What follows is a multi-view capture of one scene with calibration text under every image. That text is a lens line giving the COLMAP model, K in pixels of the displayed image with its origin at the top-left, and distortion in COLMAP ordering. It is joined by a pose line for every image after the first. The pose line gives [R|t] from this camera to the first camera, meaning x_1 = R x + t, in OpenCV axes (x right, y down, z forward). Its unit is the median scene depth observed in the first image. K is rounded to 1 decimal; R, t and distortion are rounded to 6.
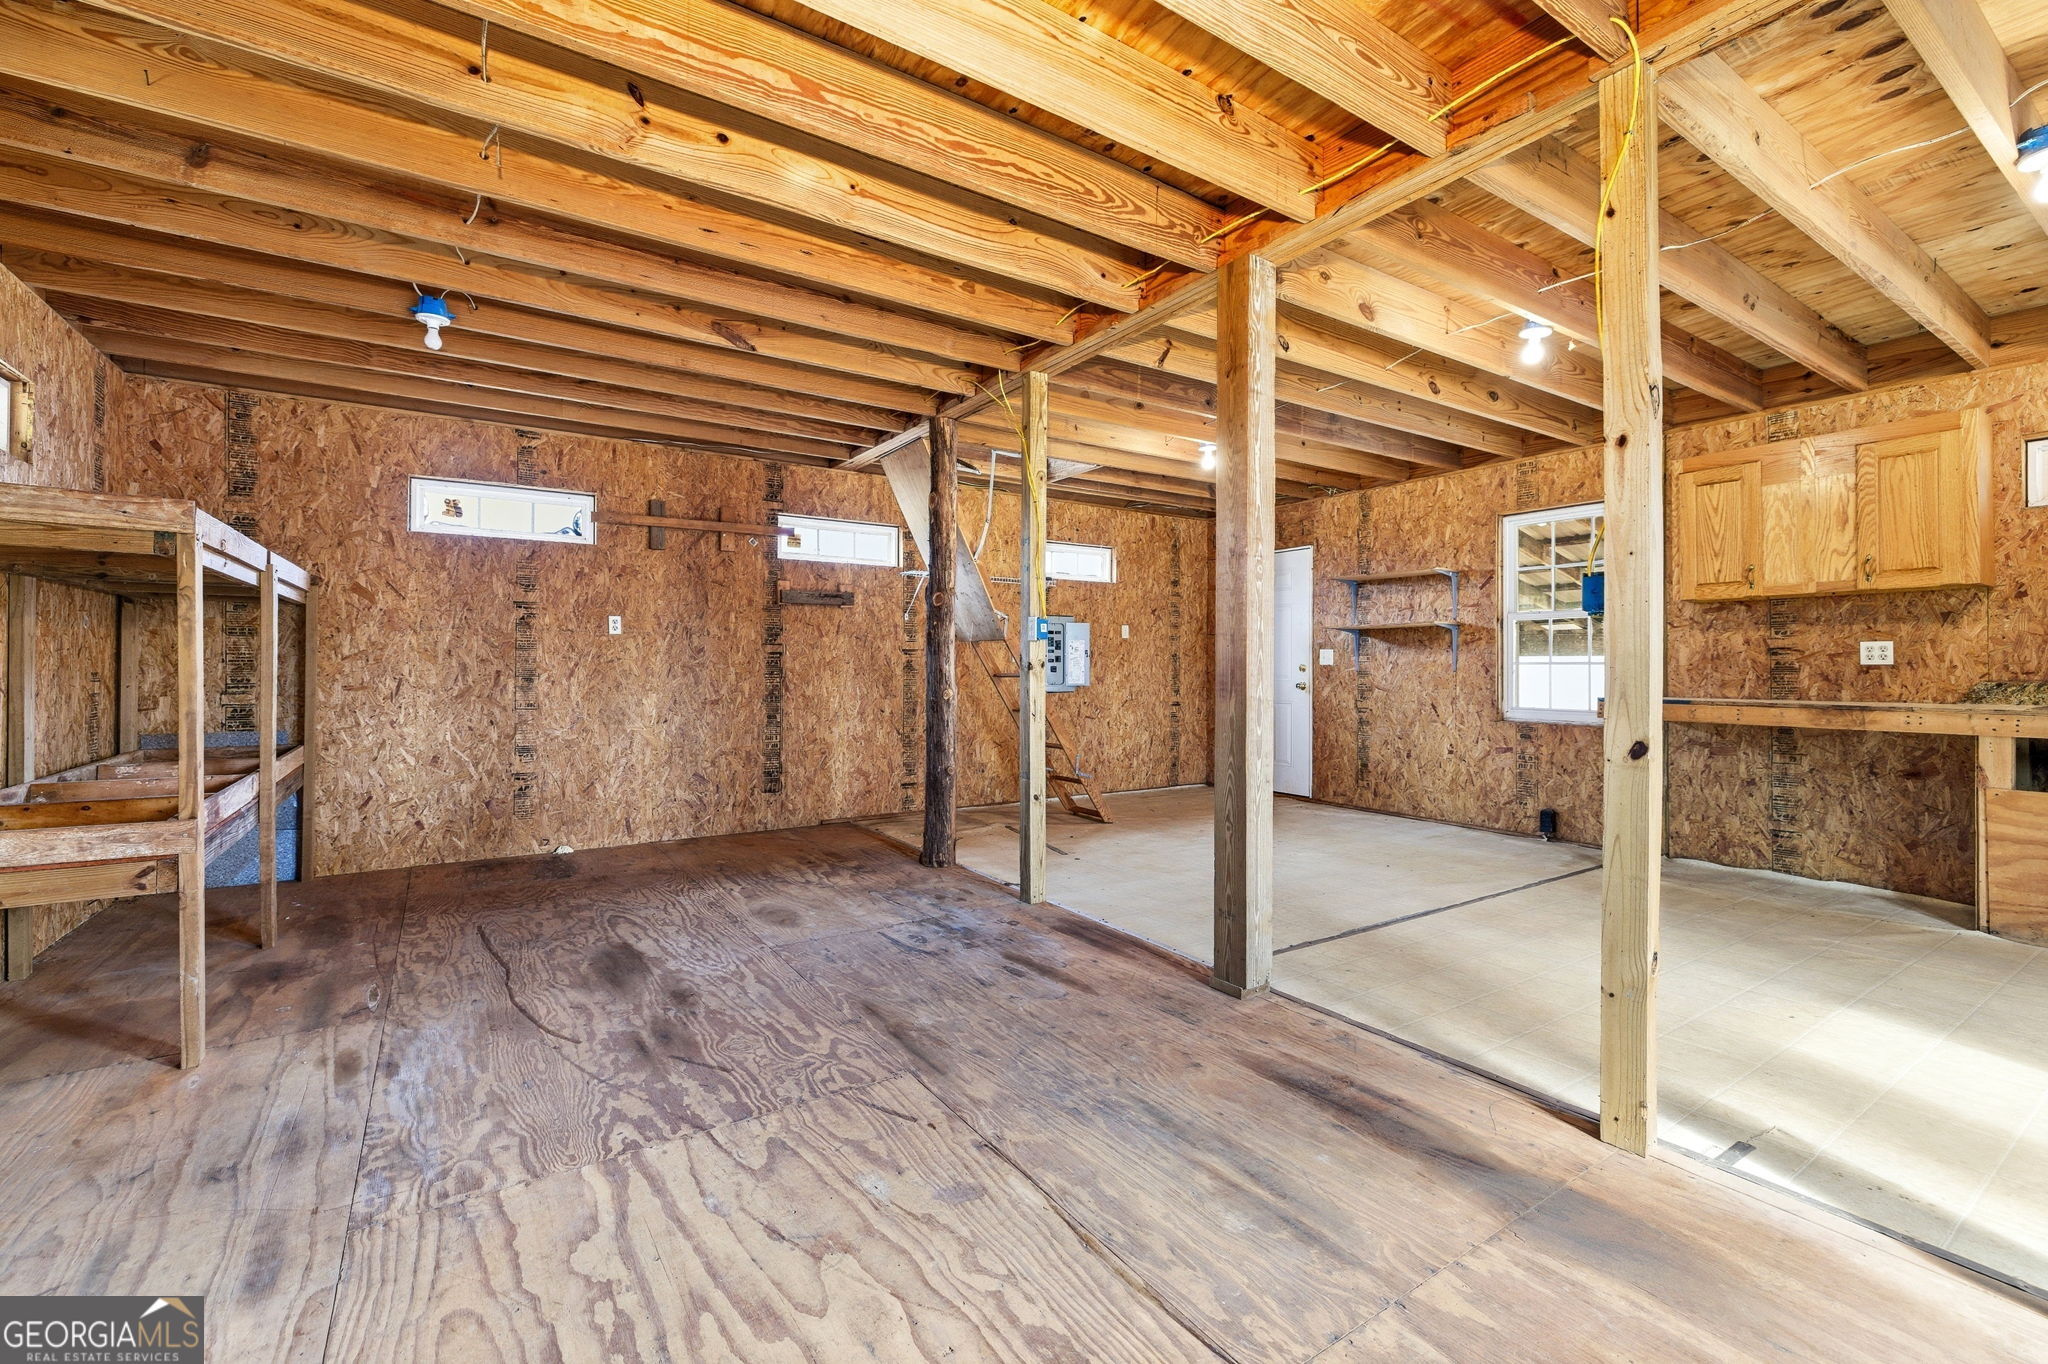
lens RADIAL K [[847.0, 0, 1012.5], [0, 847.0, 672.8], [0, 0, 1]] dist [-0.000263, -0.000665]
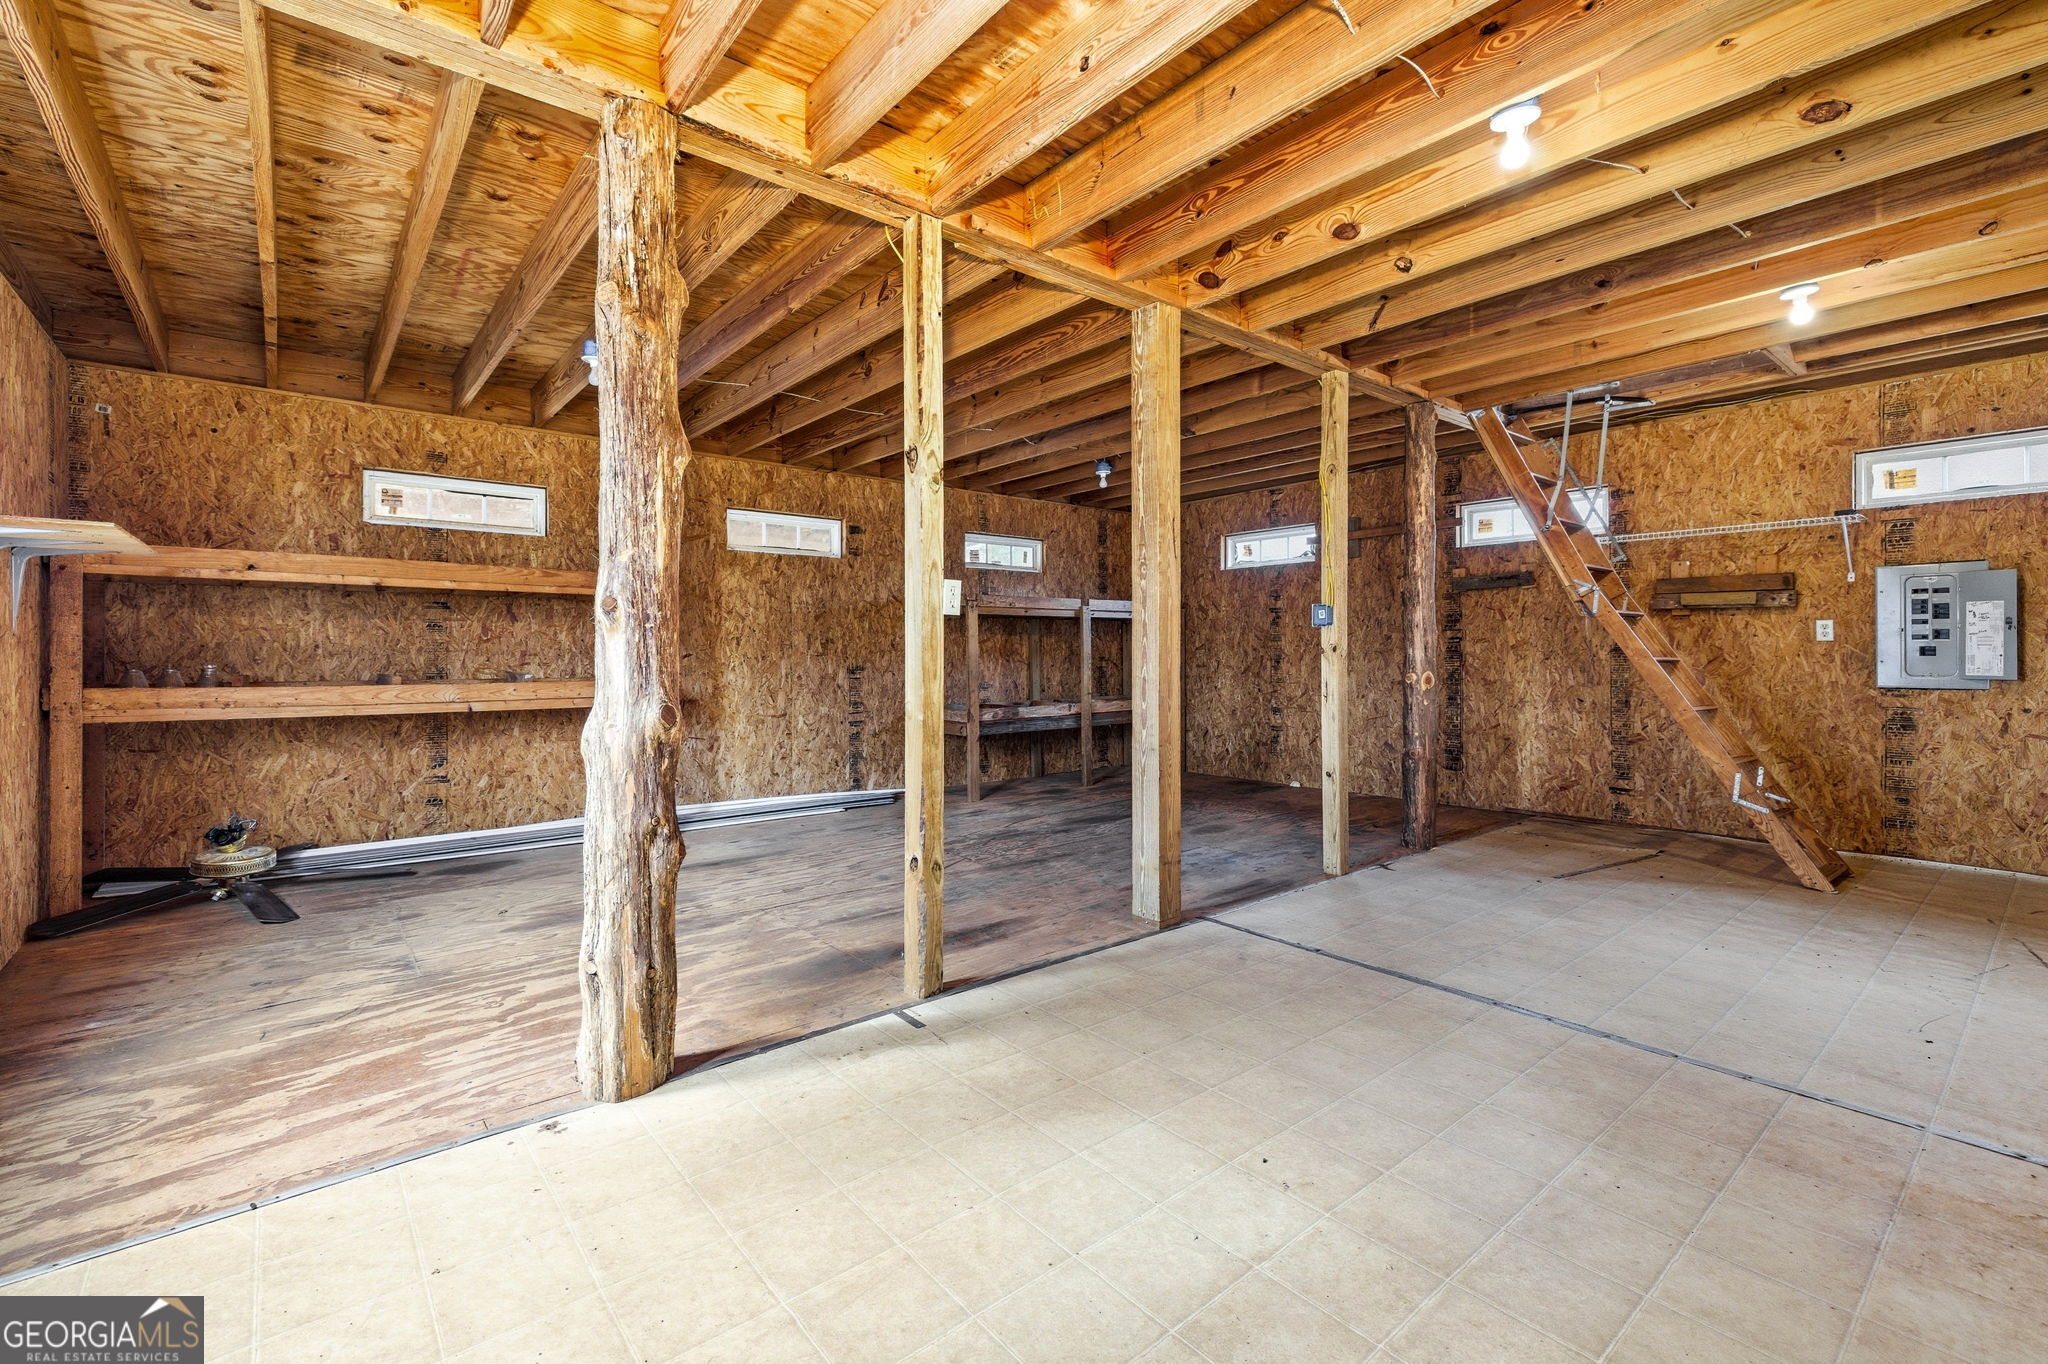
lens RADIAL K [[864.6, 0, 1016.4], [0, 864.6, 665.7], [0, 0, 1]] dist [0.001747, -0.000508]
pose [[0.127163, 0.009282, -0.991838, 0.776634], [-0.000537, 0.999957, 0.009289, 0.001283], [0.991882, -0.000649, 0.127163, 0.349543]]
